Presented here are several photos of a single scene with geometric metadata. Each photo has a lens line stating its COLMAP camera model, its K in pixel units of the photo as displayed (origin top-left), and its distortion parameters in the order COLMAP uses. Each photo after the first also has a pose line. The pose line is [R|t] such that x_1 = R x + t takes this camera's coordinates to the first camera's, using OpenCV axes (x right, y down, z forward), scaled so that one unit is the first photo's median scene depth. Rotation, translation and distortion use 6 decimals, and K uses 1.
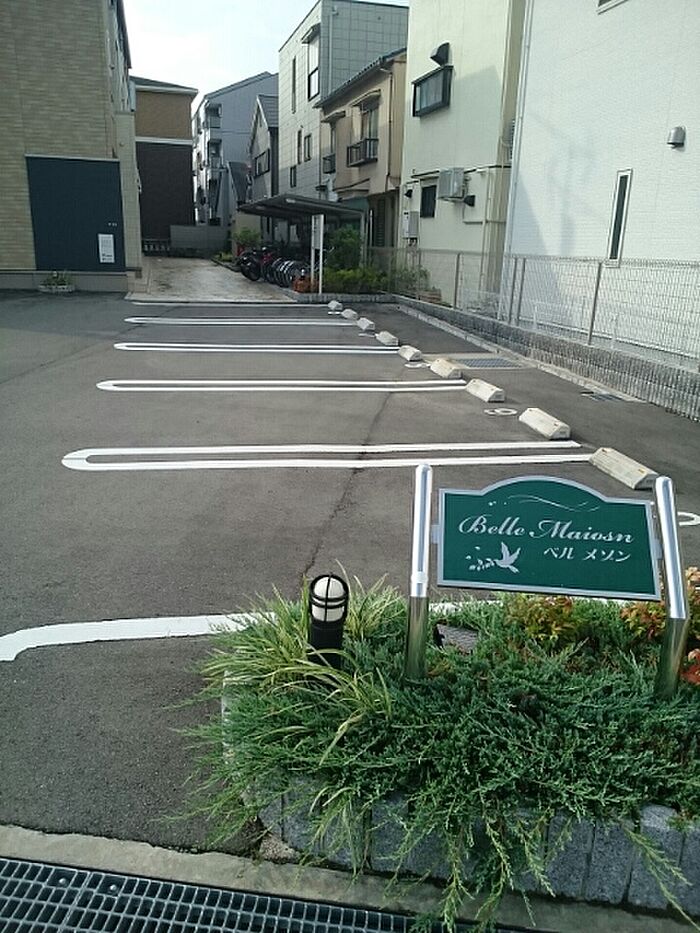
lens RADIAL K [[746.4, 0, 350.3], [0, 746.4, 467.9], [0, 0, 1]] dist [0.010387, 0.001049]
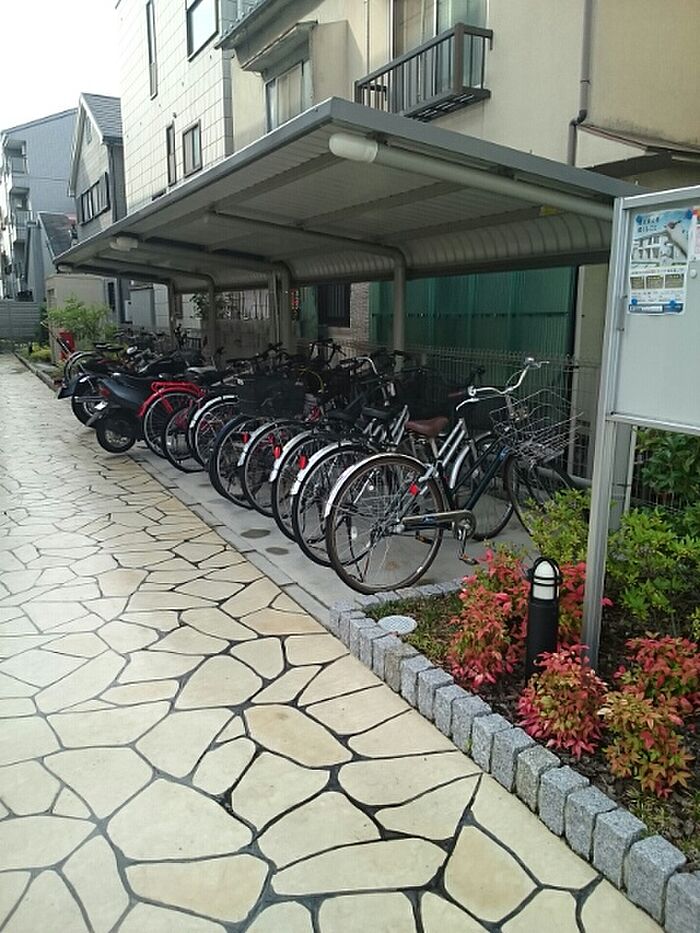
lens RADIAL K [[746.4, 0, 349.3], [0, 746.4, 465.8], [0, 0, 1]] dist [0.010387, 0.001049]
pose [[0.975453, -0.068372, 0.209322, -0.059871], [0.087243, 0.992783, -0.082282, -0.125298], [-0.202186, 0.098525, 0.974379, 0.393729]]
